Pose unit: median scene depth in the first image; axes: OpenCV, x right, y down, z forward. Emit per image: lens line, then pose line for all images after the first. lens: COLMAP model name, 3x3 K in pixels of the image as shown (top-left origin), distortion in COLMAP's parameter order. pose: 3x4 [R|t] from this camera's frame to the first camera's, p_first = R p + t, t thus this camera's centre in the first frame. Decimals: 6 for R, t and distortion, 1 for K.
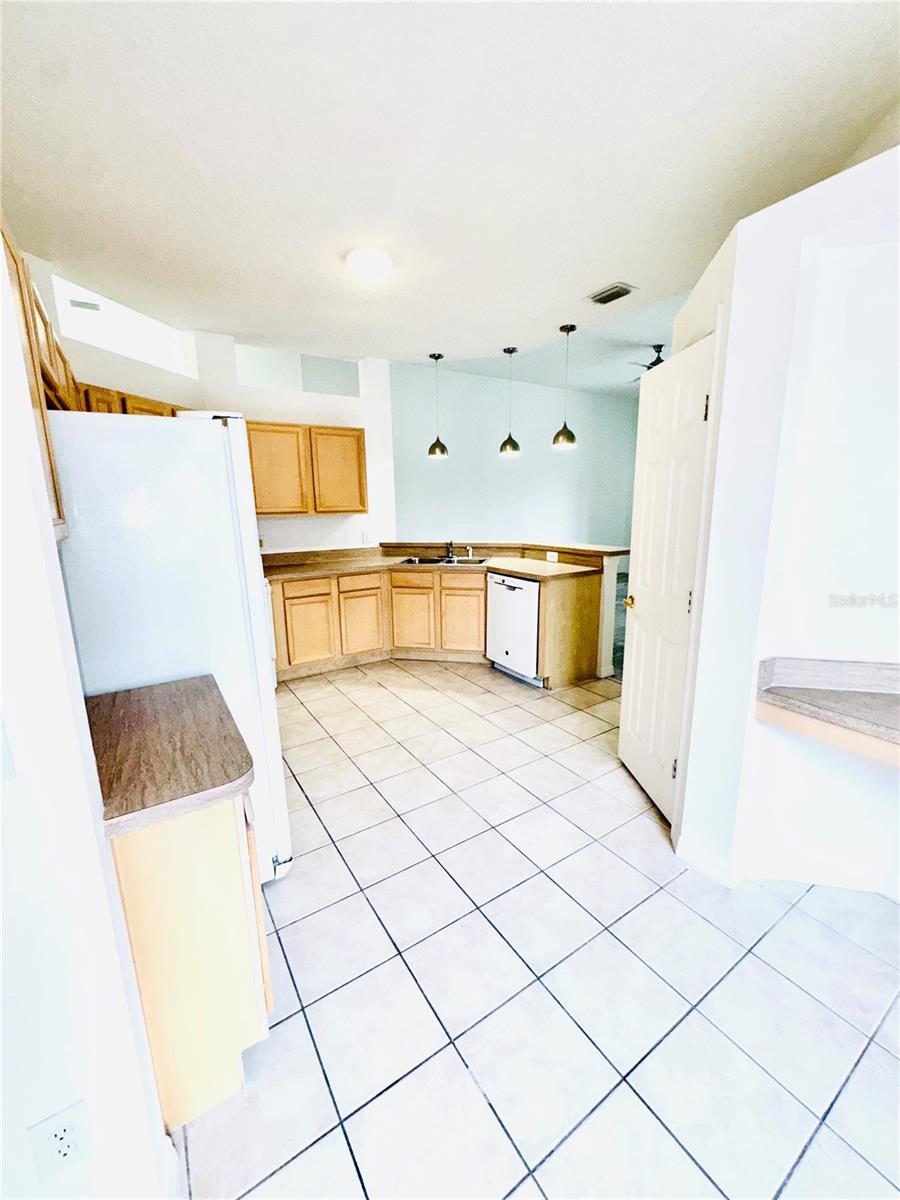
lens RADIAL K [[481.4, 0, 453.8], [0, 481.4, 599.0], [0, 0, 1]] dist [-0.003234, 0.000361]
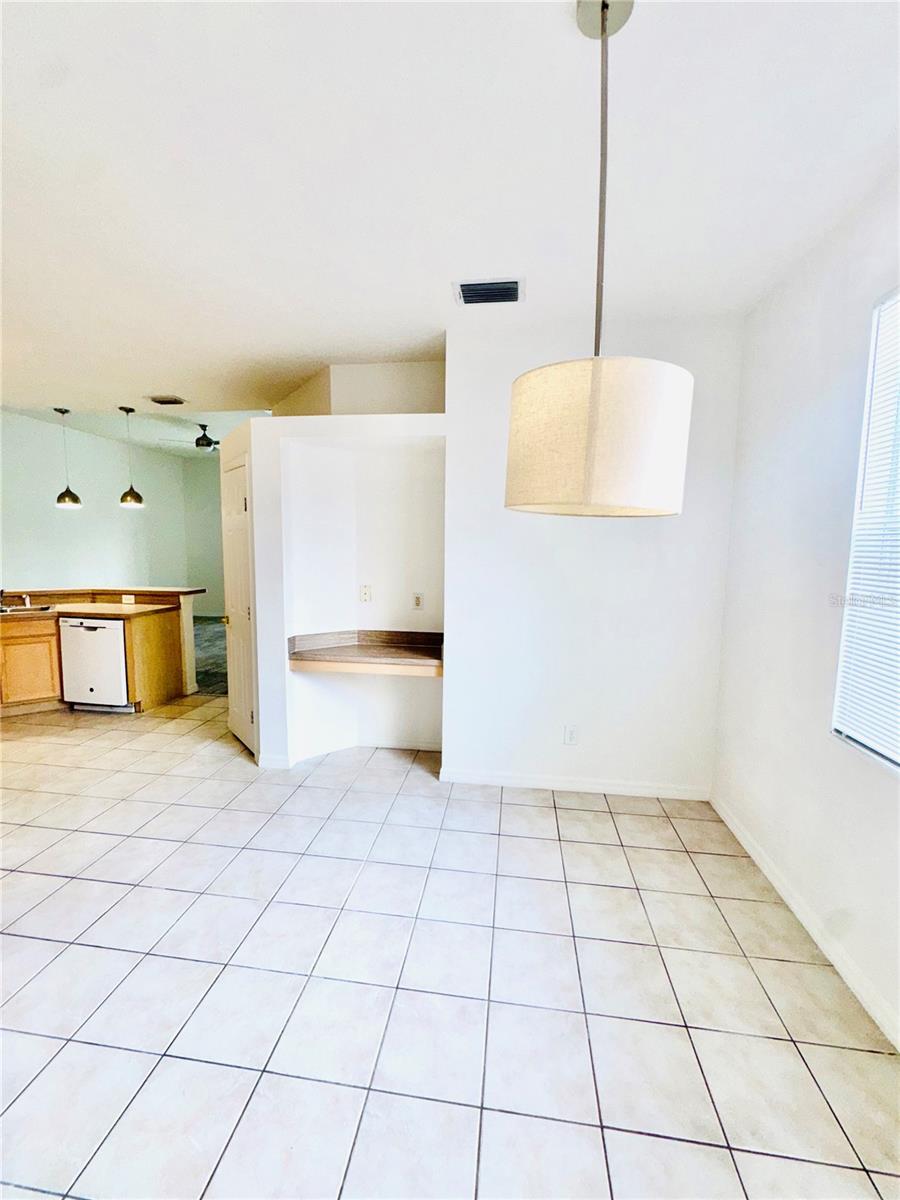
lens RADIAL K [[481.4, 0, 453.8], [0, 481.4, 599.0], [0, 0, 1]] dist [-0.003234, 0.000361]
pose [[0.653957, -0.059387, 0.754197, -0.149164], [0.130799, 0.990777, -0.035399, 0.052093], [-0.745139, 0.121798, 0.655693, -0.312619]]
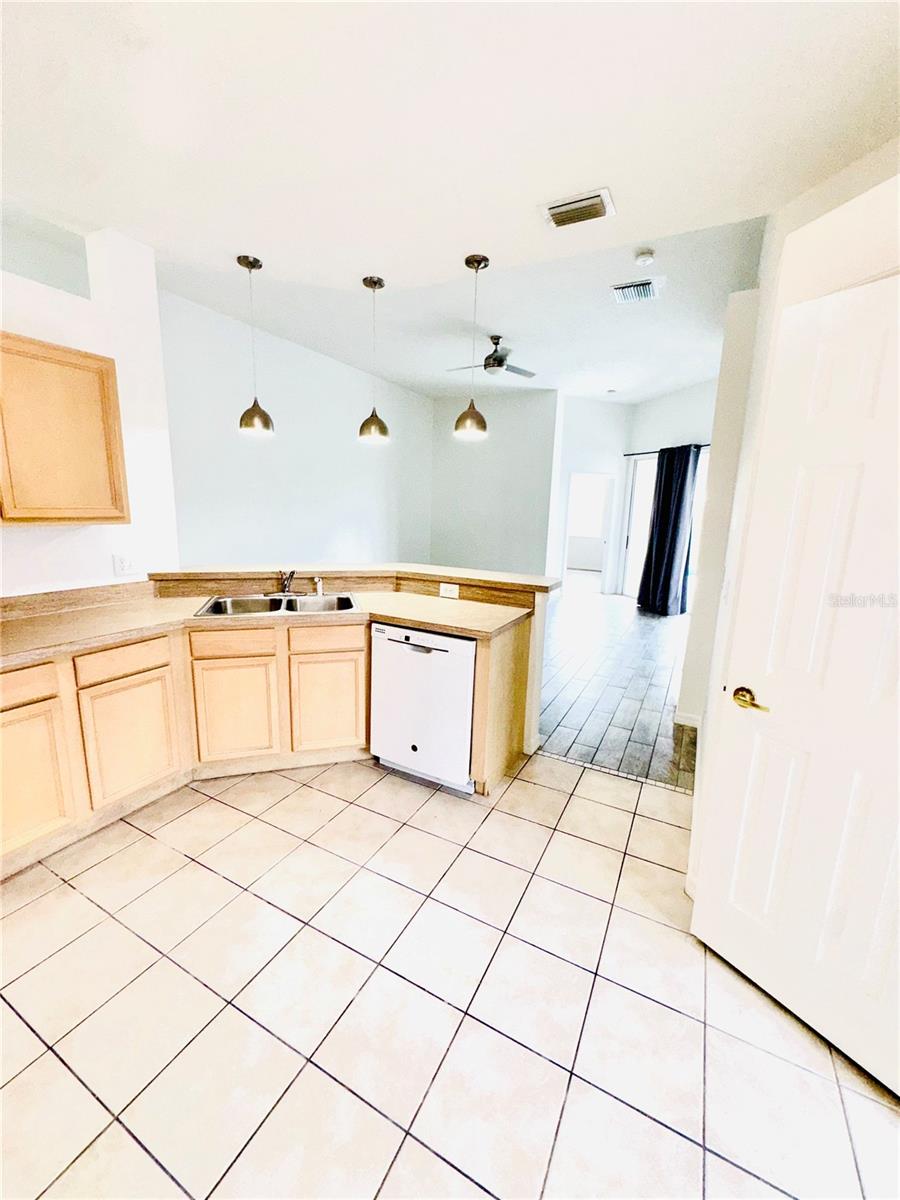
lens RADIAL K [[481.4, 0, 453.8], [0, 481.4, 599.0], [0, 0, 1]] dist [-0.003234, 0.000361]
pose [[0.873534, -0.054425, 0.483712, -0.134898], [0.056777, 0.998339, 0.009794, -0.084450], [-0.483441, 0.018908, 0.875173, 0.389049]]
